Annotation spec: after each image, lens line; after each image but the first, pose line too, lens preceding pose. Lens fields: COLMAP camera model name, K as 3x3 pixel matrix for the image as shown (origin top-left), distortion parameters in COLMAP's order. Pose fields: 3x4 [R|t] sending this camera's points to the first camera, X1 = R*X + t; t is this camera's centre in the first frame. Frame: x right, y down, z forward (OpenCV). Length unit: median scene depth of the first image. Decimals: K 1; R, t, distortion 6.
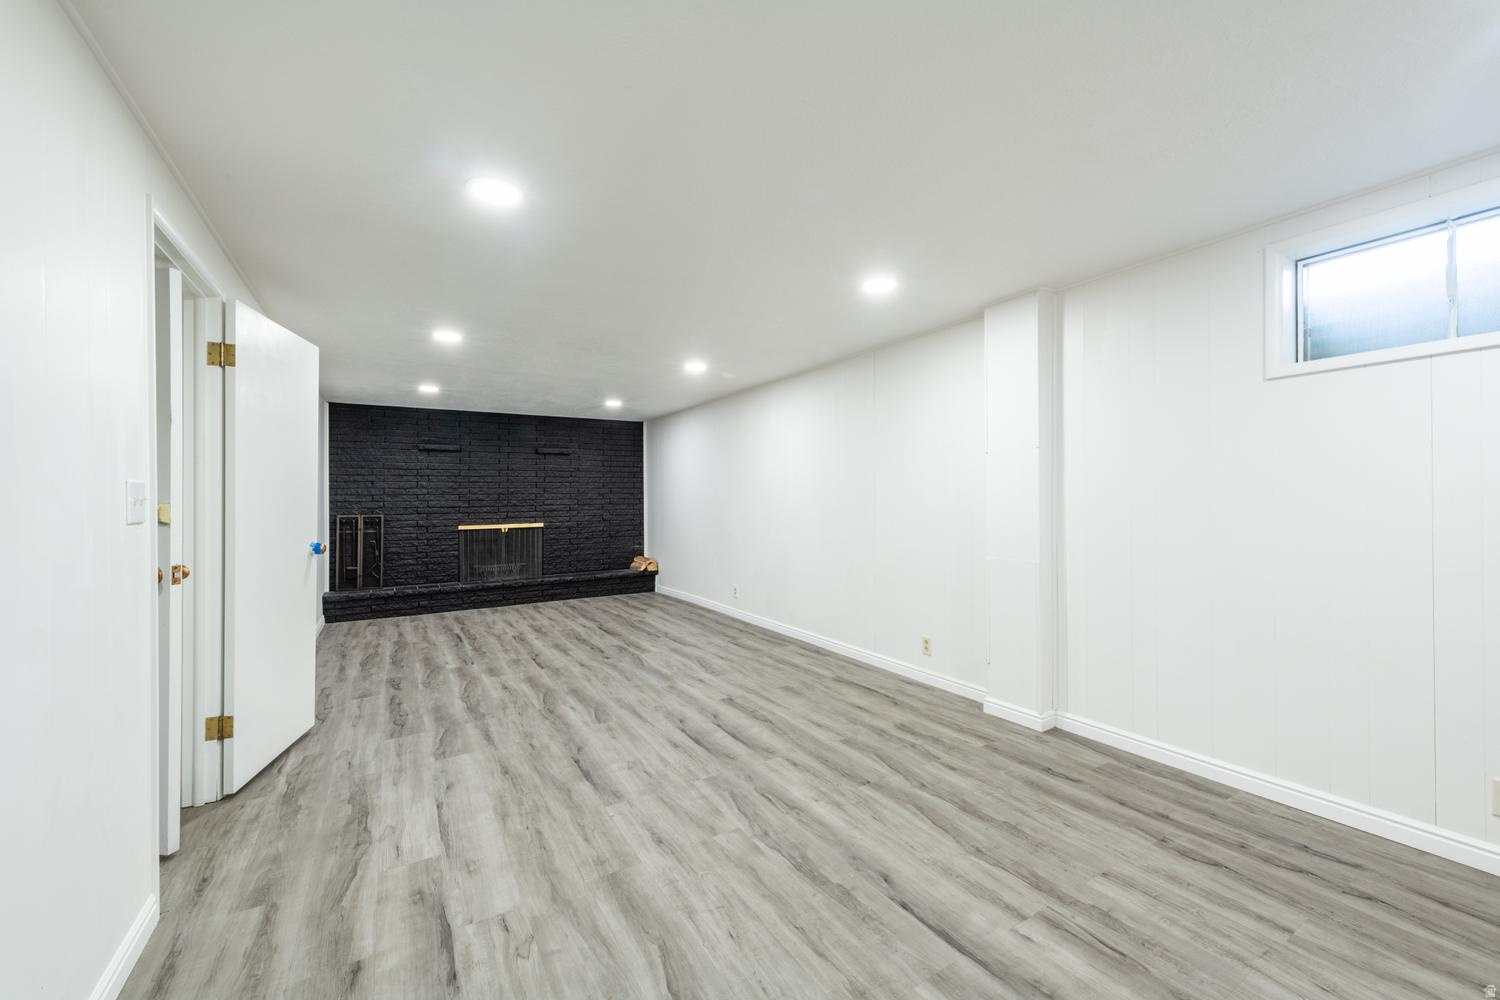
lens RADIAL K [[605.7, 0, 750.0], [0, 605.7, 500.0], [0, 0, 1]] dist [0.008413, -0.000046]
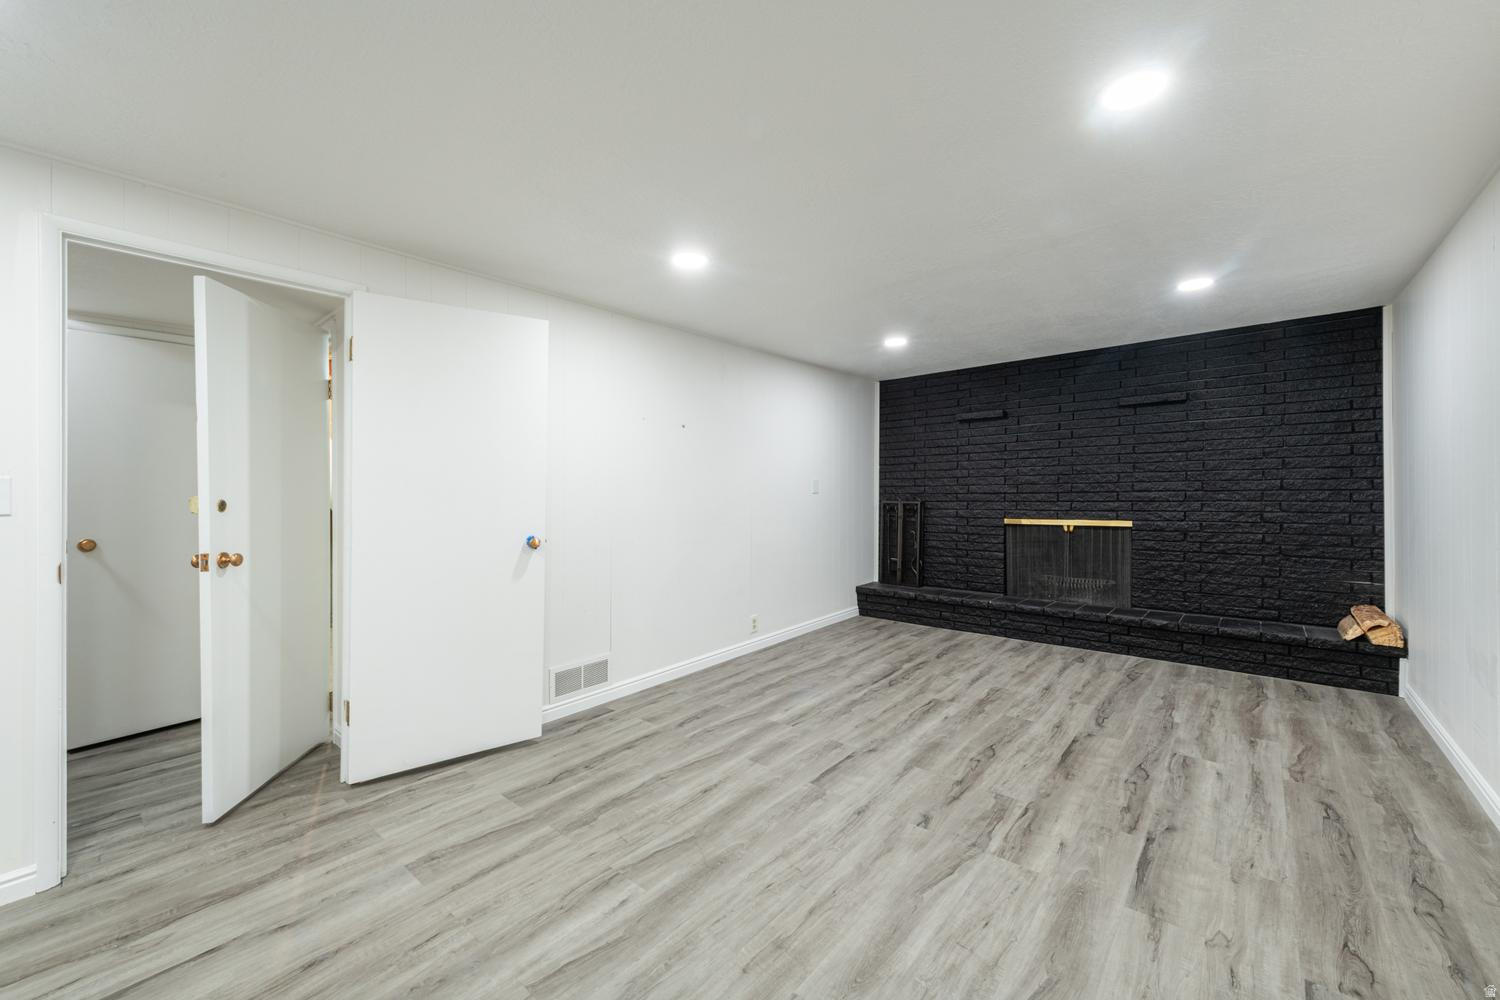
lens RADIAL K [[590.9, 0, 744.7], [0, 590.9, 491.2], [0, 0, 1]] dist [0.007863, -0.000221]
pose [[0.317333, 0.008109, -0.948280, 0.106197], [0.009627, 0.999884, 0.011772, -0.002490], [0.948265, -0.012865, 0.317218, 0.490691]]
